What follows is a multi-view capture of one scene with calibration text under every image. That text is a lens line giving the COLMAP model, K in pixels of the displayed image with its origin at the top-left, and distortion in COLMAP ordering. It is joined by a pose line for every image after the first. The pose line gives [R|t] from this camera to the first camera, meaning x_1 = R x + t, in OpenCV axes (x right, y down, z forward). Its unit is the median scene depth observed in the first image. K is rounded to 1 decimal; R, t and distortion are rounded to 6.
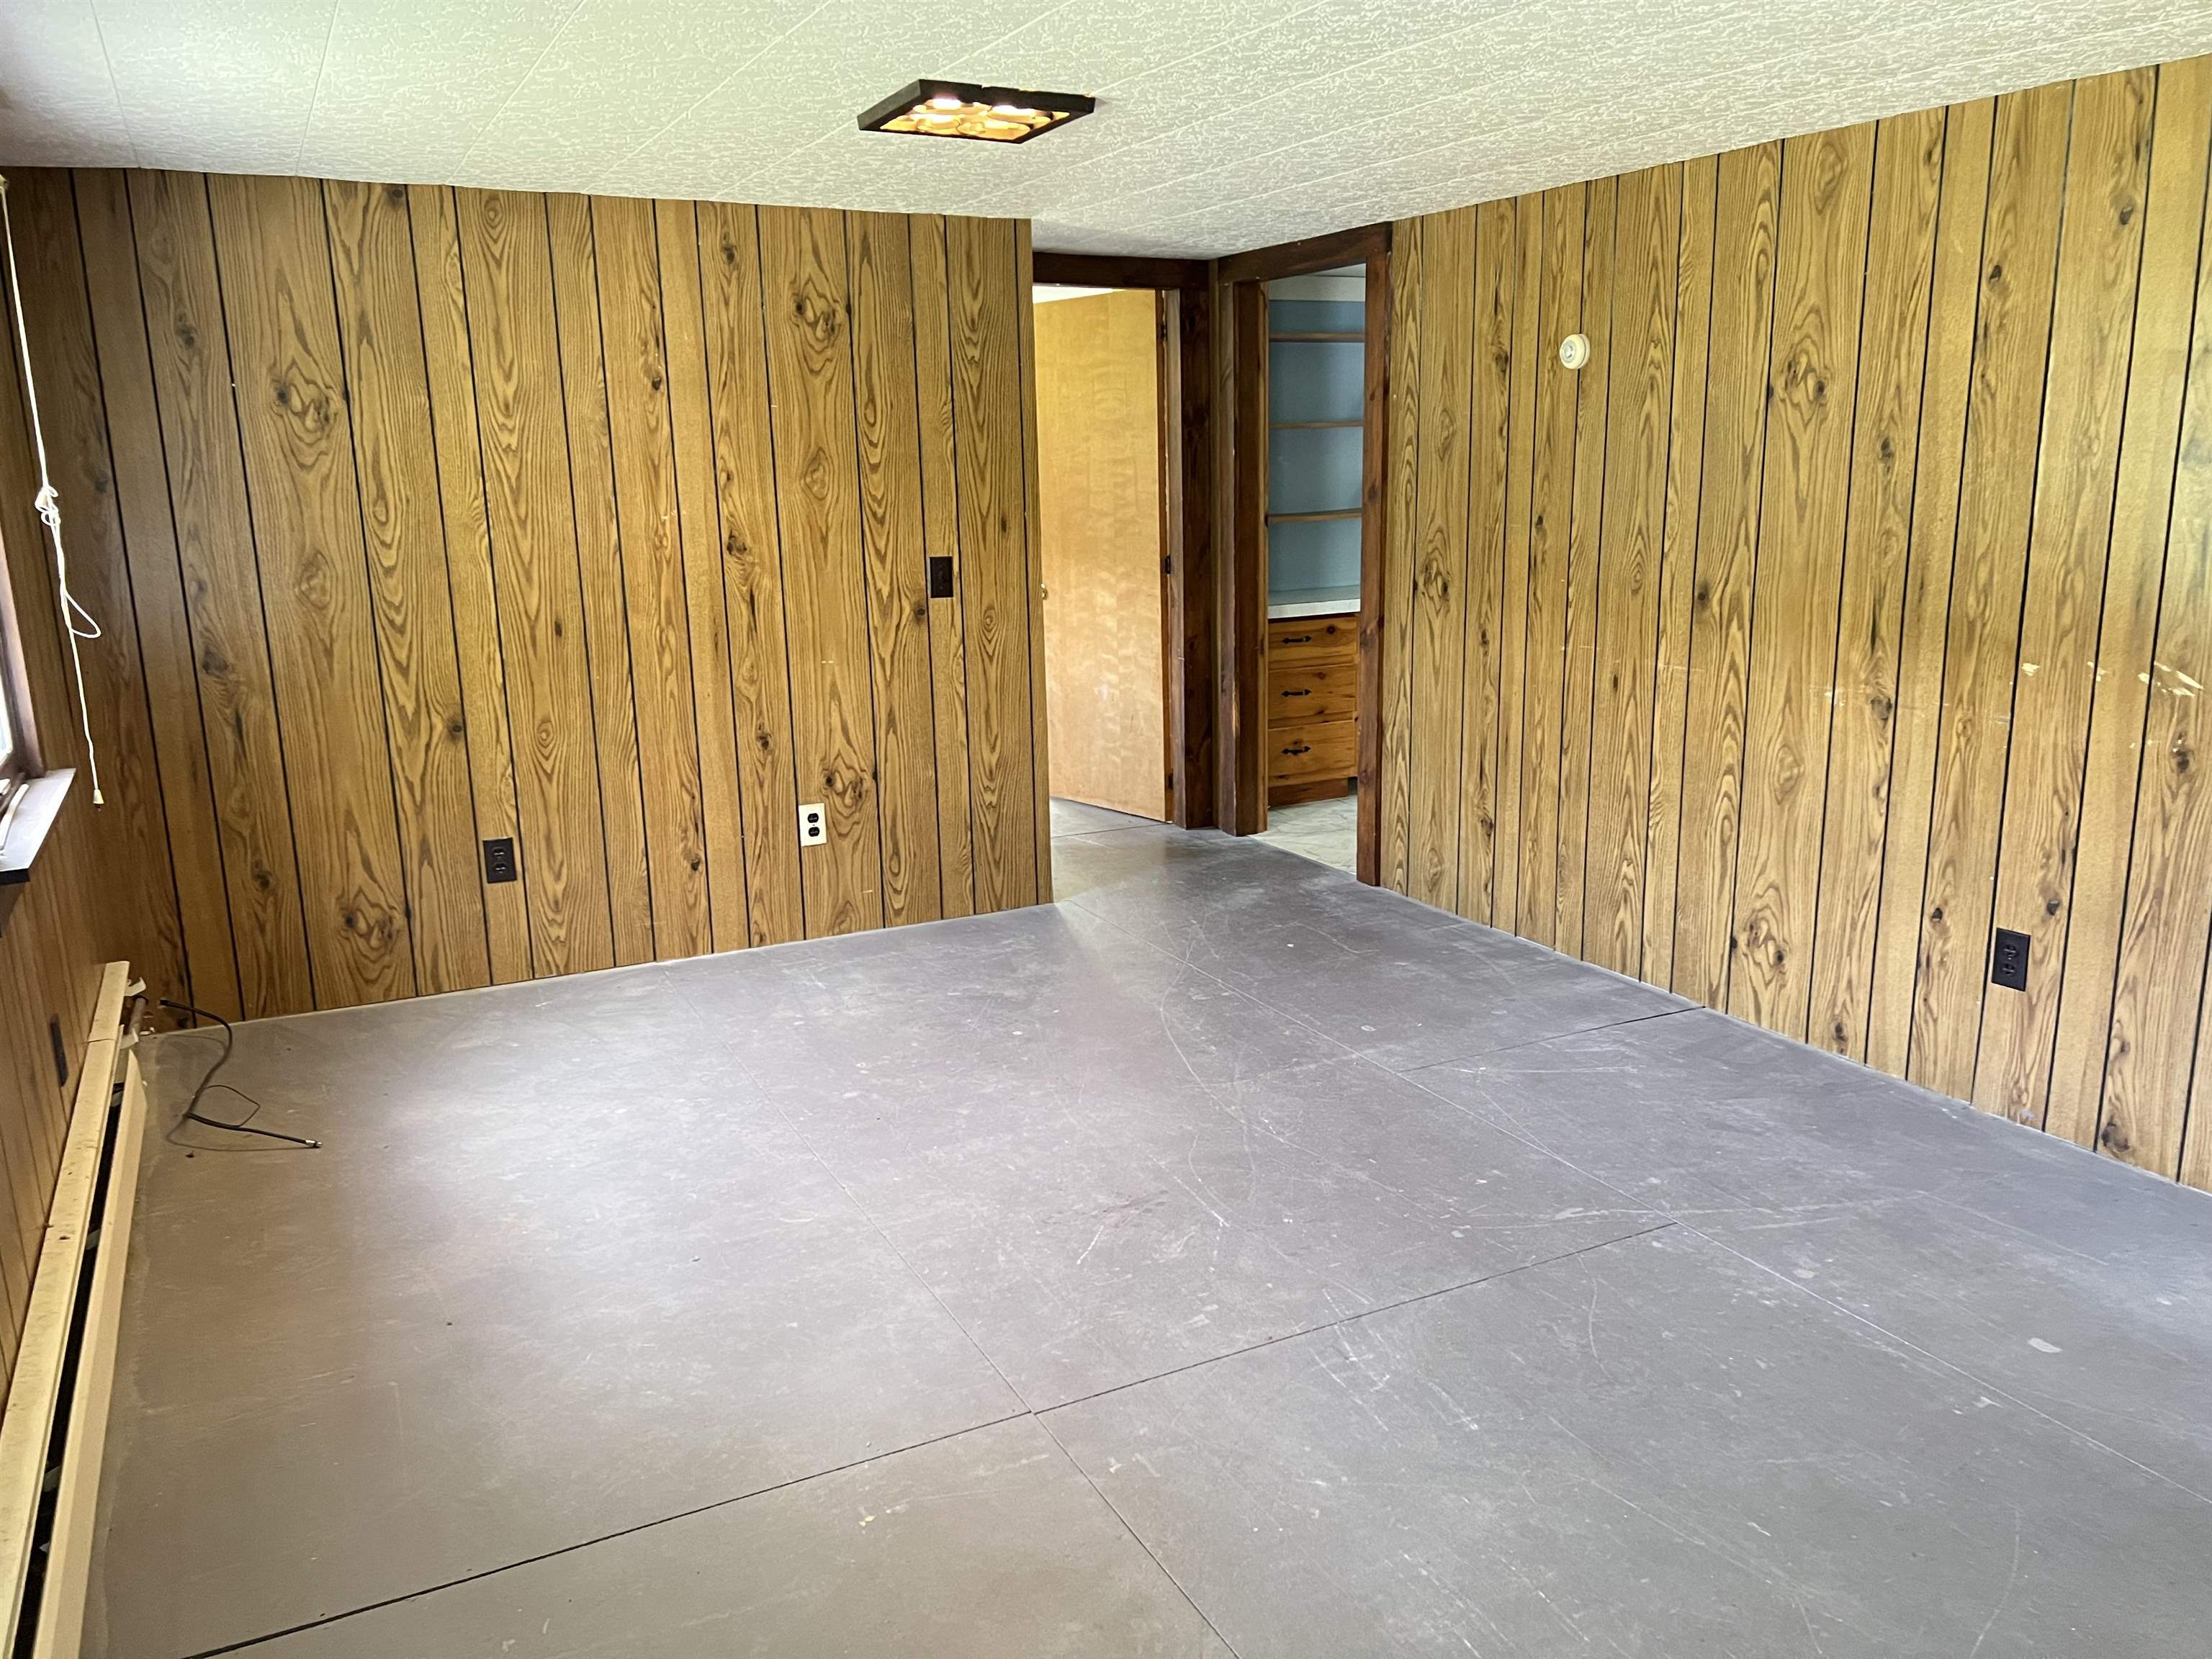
lens RADIAL K [[1642.3, 0, 1108.6], [0, 1642.3, 838.7], [0, 0, 1]] dist [0.063822, -0.061778]
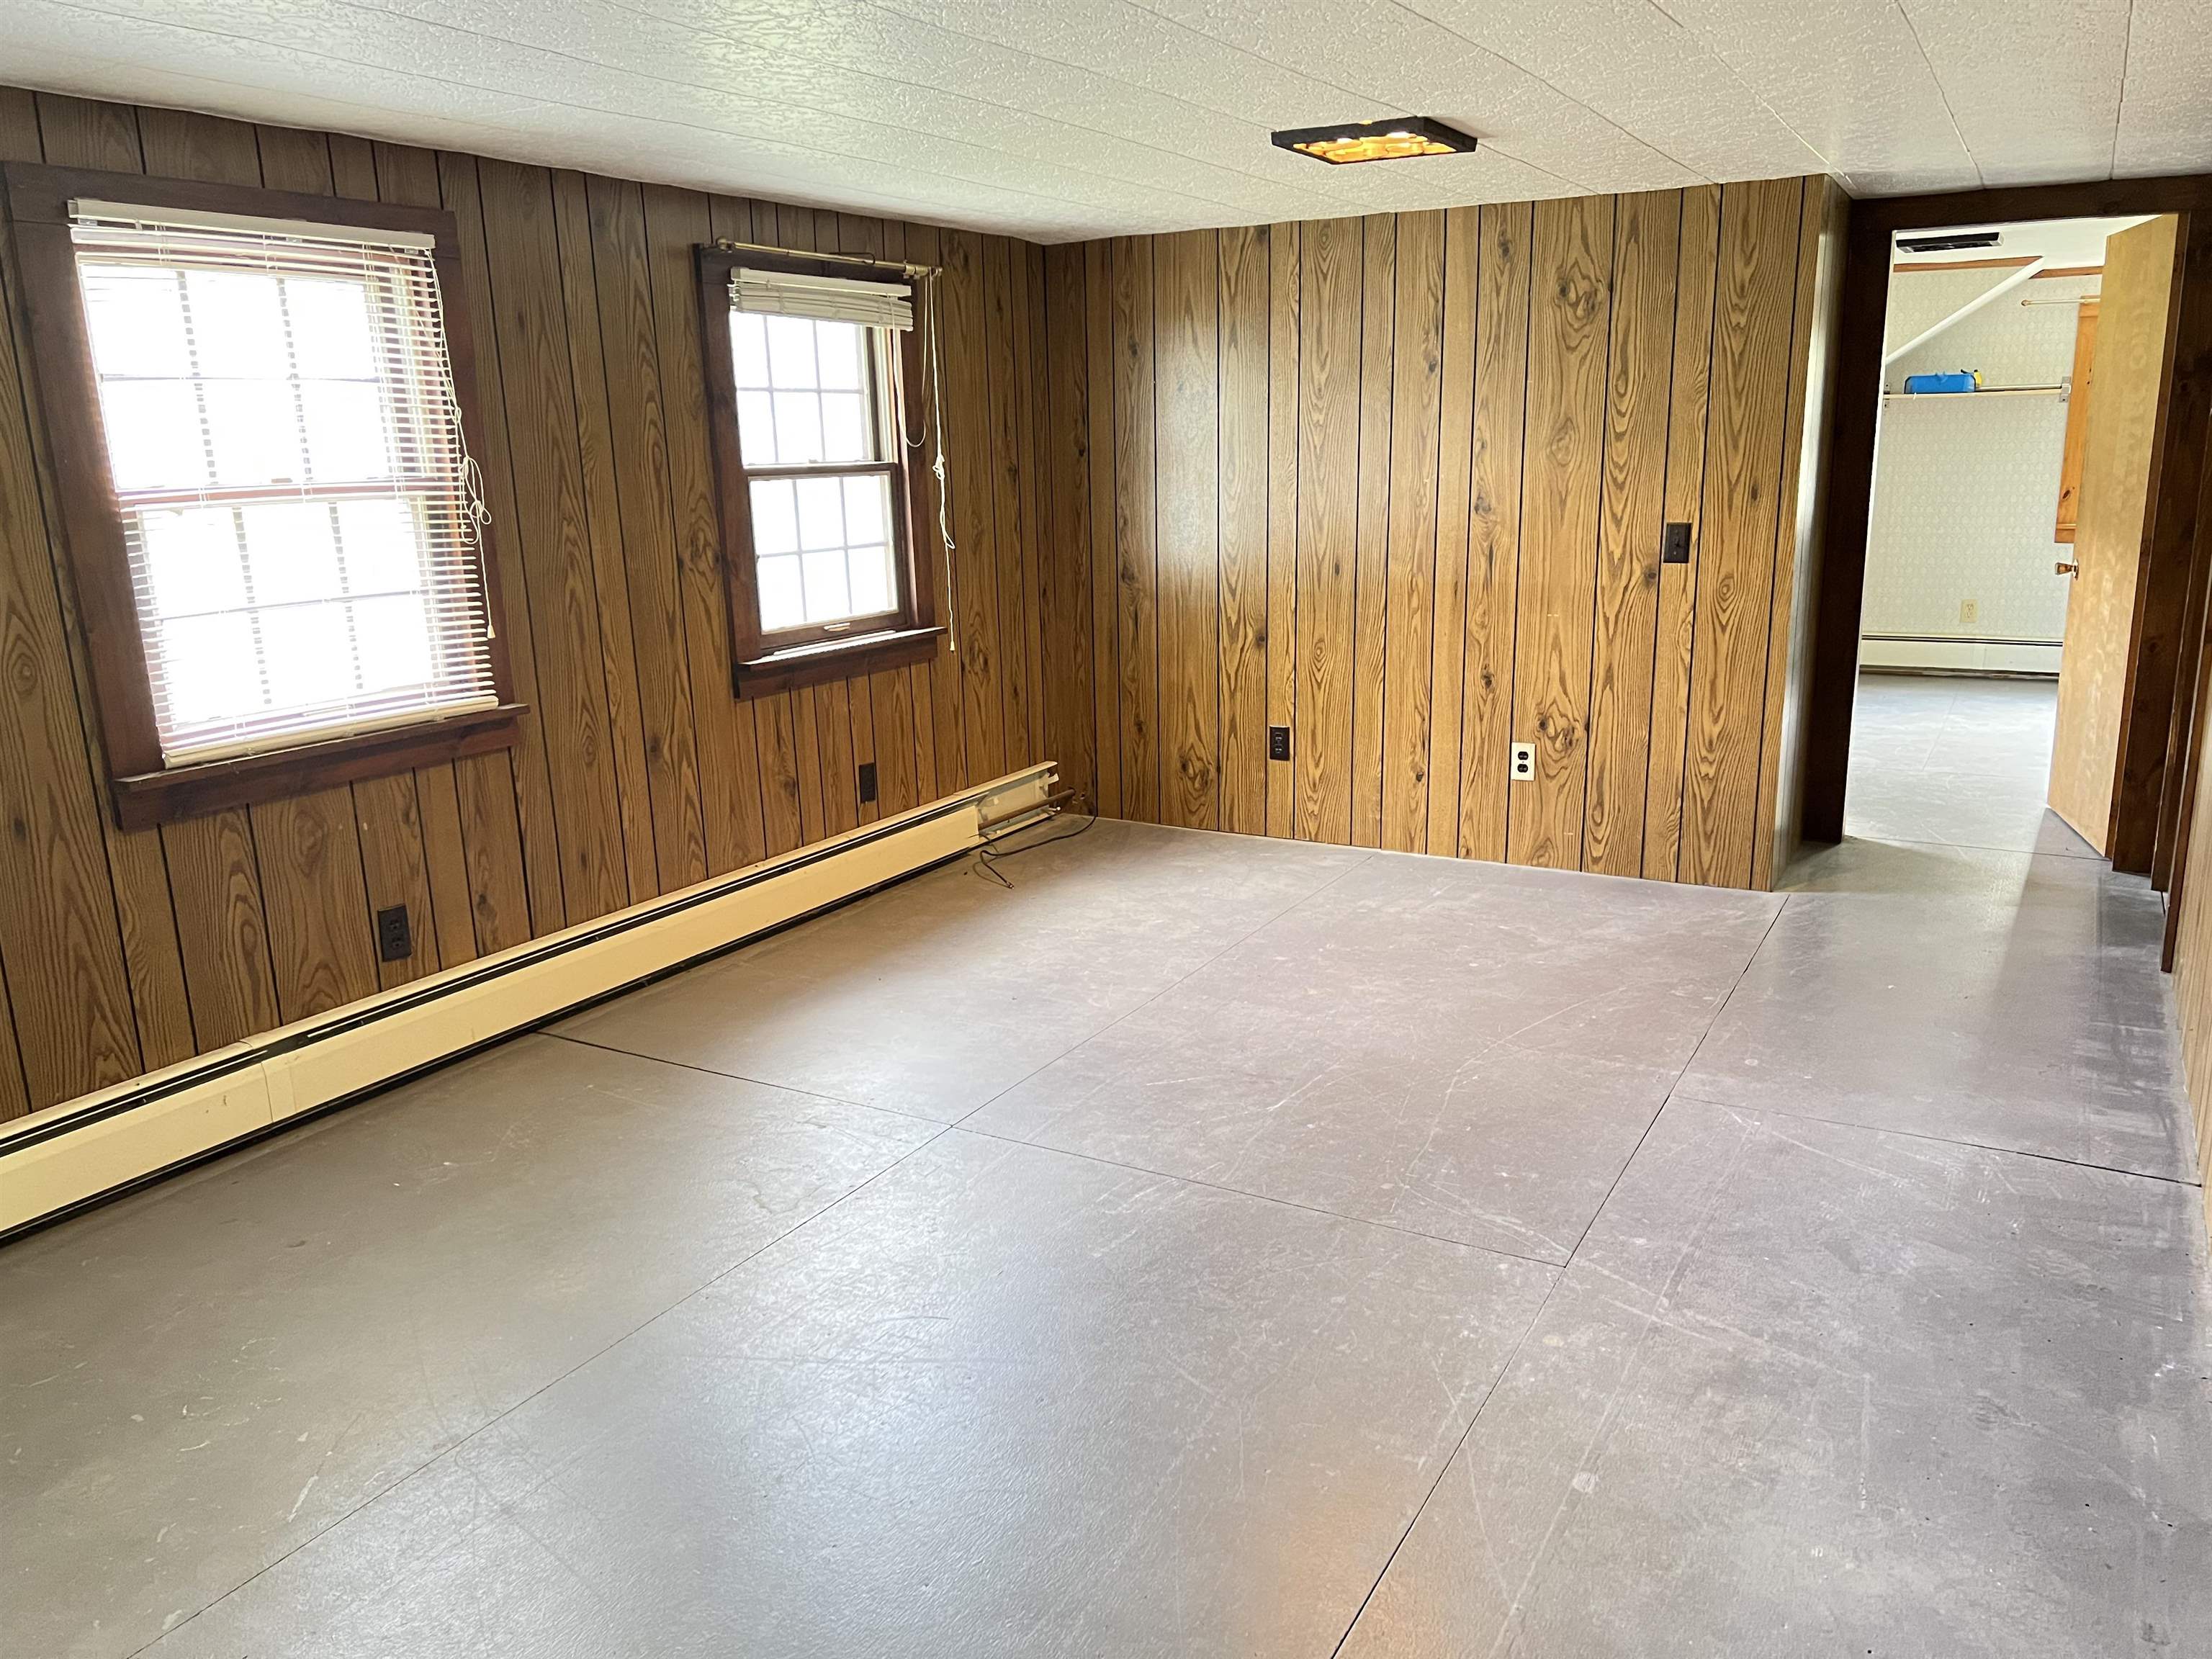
lens RADIAL K [[1642.3, 0, 1092.7], [0, 1642.3, 834.9], [0, 0, 1]] dist [0.063822, -0.061778]
pose [[0.534576, 0.202329, -0.820543, 0.611211], [-0.174006, 0.976467, 0.127413, -0.053850], [0.827013, 0.074668, 0.557202, 0.156201]]
